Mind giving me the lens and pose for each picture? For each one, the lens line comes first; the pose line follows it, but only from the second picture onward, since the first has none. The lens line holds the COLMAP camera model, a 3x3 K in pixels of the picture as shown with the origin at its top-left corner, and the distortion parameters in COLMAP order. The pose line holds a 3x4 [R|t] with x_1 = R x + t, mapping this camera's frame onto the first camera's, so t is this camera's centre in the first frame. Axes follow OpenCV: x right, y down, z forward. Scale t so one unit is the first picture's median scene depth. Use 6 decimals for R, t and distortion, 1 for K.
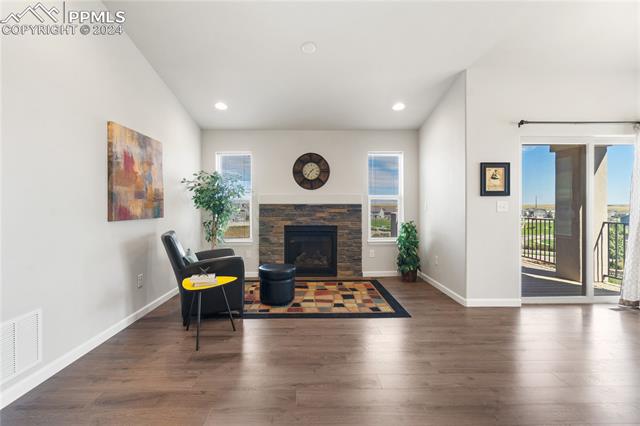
lens RADIAL K [[294.8, 0, 314.8], [0, 294.8, 208.9], [0, 0, 1]] dist [-0.000689, 0.001526]
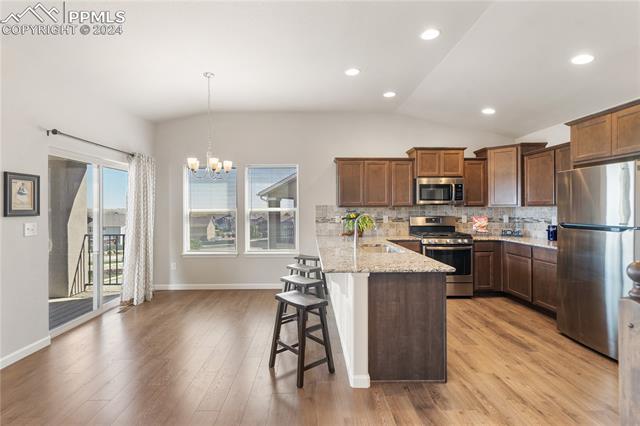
lens RADIAL K [[318.0, 0, 313.6], [0, 318.0, 208.4], [0, 0, 1]] dist [0.003328, 0.000697]
pose [[0.011933, 0.001788, 0.999927, -0.212590], [0.008313, 0.999964, -0.001887, -0.053615], [-0.999894, 0.008335, 0.011918, 0.204811]]
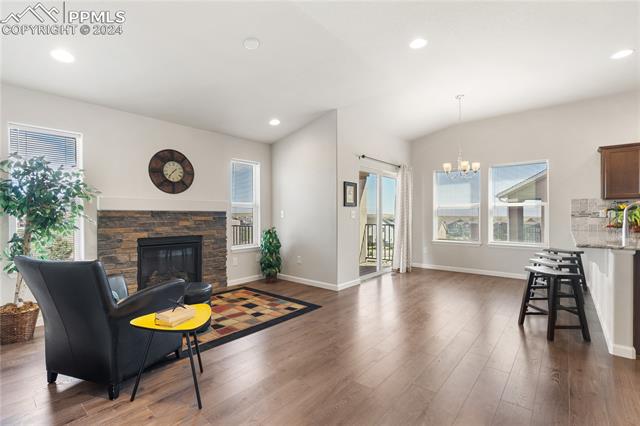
lens RADIAL K [[294.8, 0, 315.5], [0, 294.8, 216.6], [0, 0, 1]] dist [-0.000689, 0.001526]
pose [[0.664444, -0.004341, 0.747326, -0.498053], [0.003323, 0.999990, 0.002854, -0.001246], [-0.747331, 0.000587, 0.664452, 0.192665]]
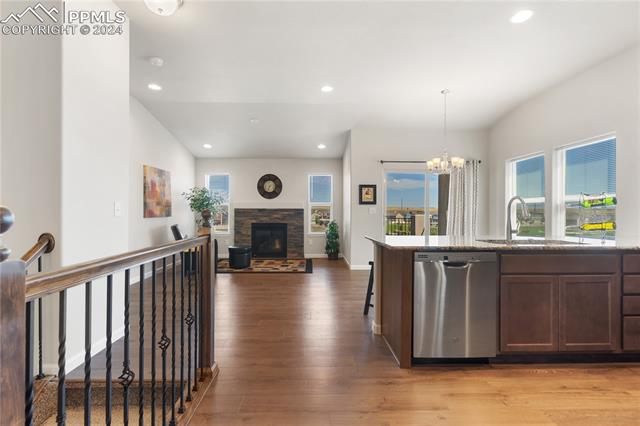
lens RADIAL K [[294.8, 0, 315.1], [0, 294.8, 213.3], [0, 0, 1]] dist [-0.000689, 0.001526]
pose [[0.999988, 0.003016, 0.003810, 0.285329], [-0.003029, 0.999989, 0.003486, 0.002192], [-0.003799, -0.003497, 0.999987, -0.651871]]
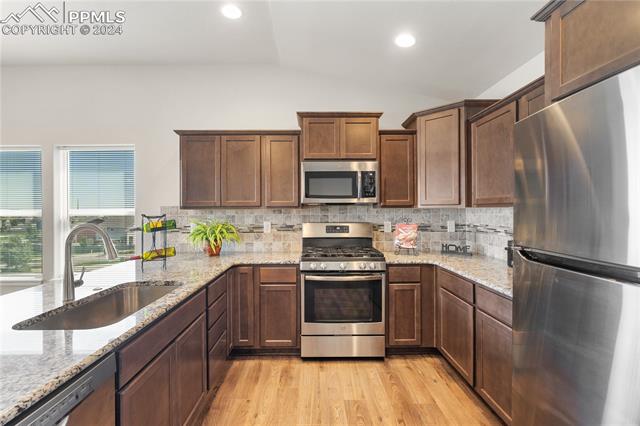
lens RADIAL K [[294.8, 0, 316.2], [0, 294.8, 210.7], [0, 0, 1]] dist [-0.000689, 0.001526]
pose [[0.013506, -0.002777, 0.999905, 0.366788], [0.010584, 0.999941, 0.002634, -0.054716], [-0.999853, 0.010548, 0.013535, -0.266415]]
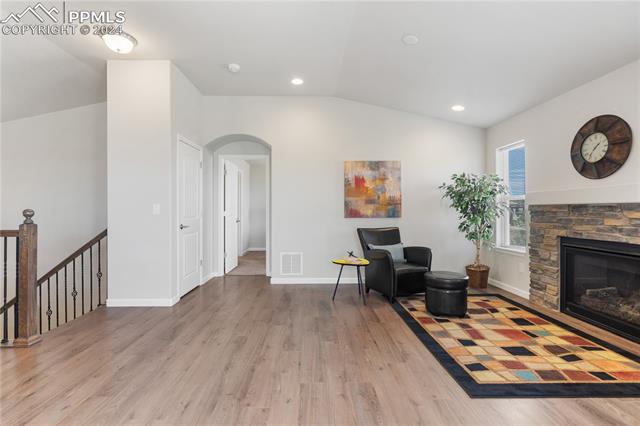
lens RADIAL K [[294.8, 0, 313.3], [0, 294.8, 211.0], [0, 0, 1]] dist [-0.000689, 0.001526]
pose [[-0.004050, 0.003758, -0.999985, 0.780752], [-0.002304, 0.999990, 0.003767, -0.003010], [0.999989, 0.002319, -0.004041, 0.591356]]
